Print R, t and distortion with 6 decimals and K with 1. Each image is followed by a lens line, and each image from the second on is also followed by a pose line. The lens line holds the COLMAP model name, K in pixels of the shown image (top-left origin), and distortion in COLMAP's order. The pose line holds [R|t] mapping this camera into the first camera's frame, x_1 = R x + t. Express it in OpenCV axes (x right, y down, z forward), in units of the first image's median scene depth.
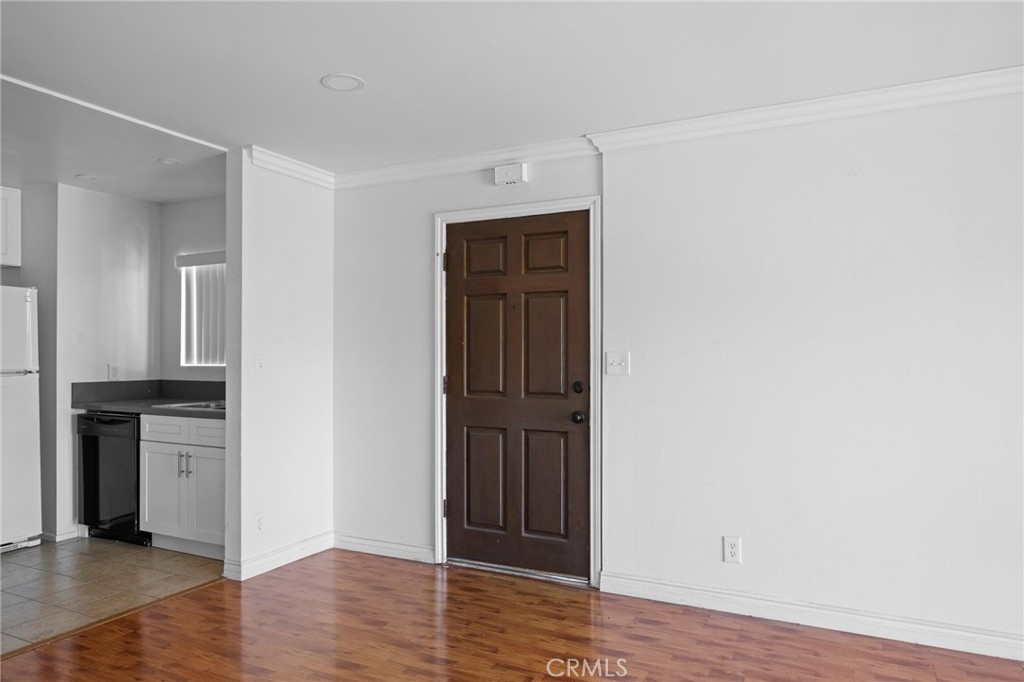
lens RADIAL K [[666.9, 0, 508.5], [0, 666.9, 355.7], [0, 0, 1]] dist [0.005095, -0.002564]
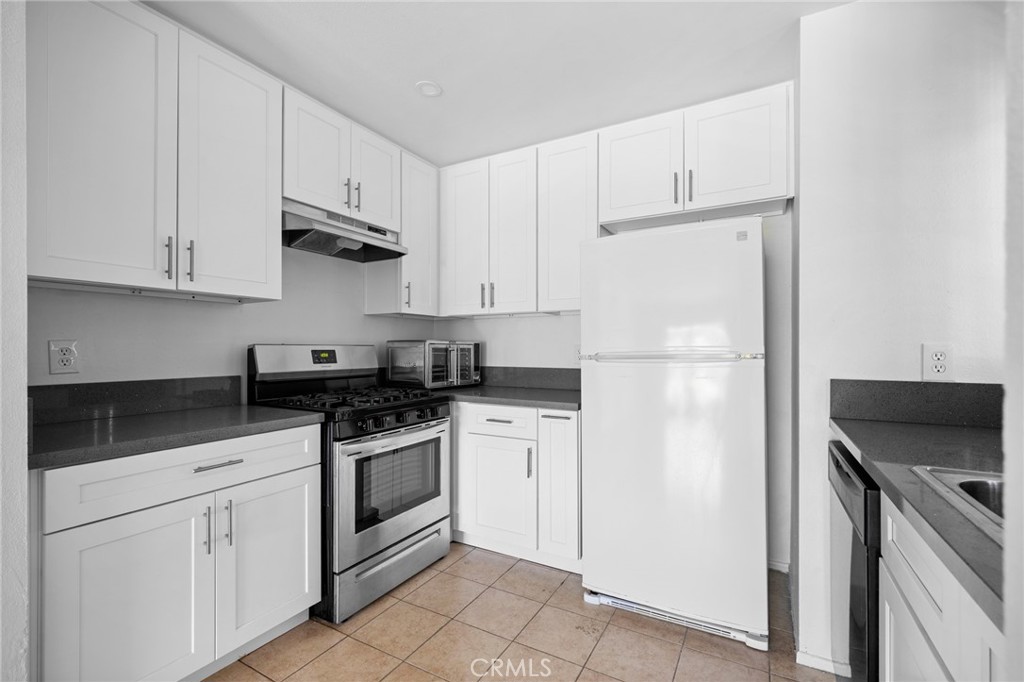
lens RADIAL K [[436.1, 0, 532.7], [0, 436.1, 349.7], [0, 0, 1]] dist [-0.012231, 0.000316]
pose [[-0.031924, -0.000250, -0.999490, -0.305882], [-0.000857, 1.000000, -0.000223, 0.017616], [0.999490, 0.000849, -0.031924, 0.780652]]
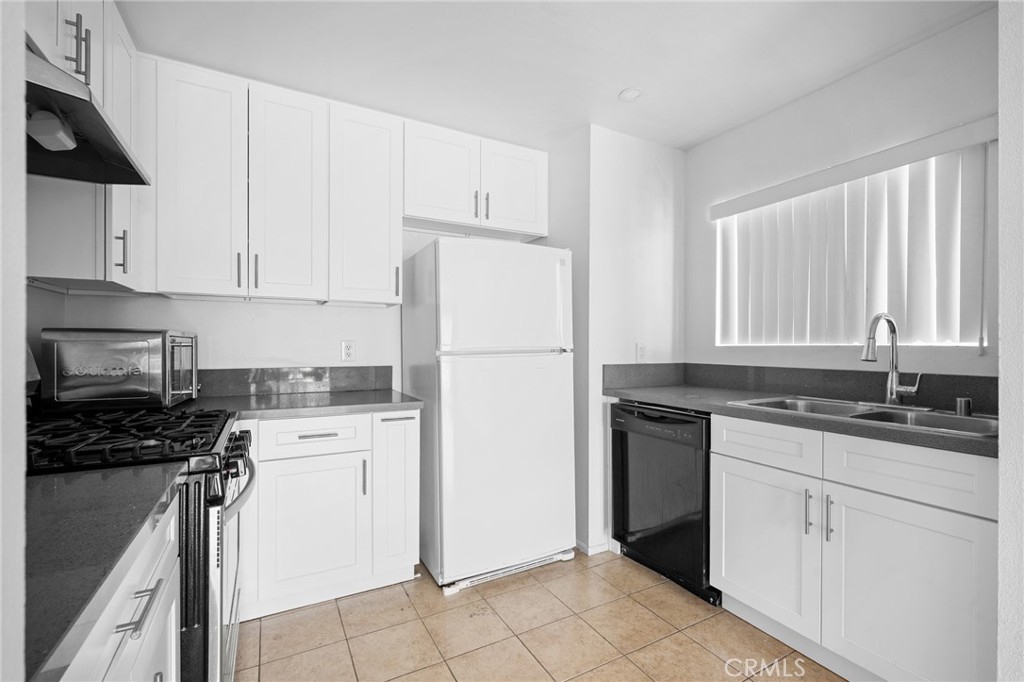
lens RADIAL K [[436.1, 0, 508.9], [0, 436.1, 348.1], [0, 0, 1]] dist [-0.012231, 0.000316]
pose [[0.818444, 0.002681, -0.574580, -0.441840], [-0.001246, 0.999995, 0.002891, 0.018827], [0.574585, -0.001650, 0.818443, 0.494694]]
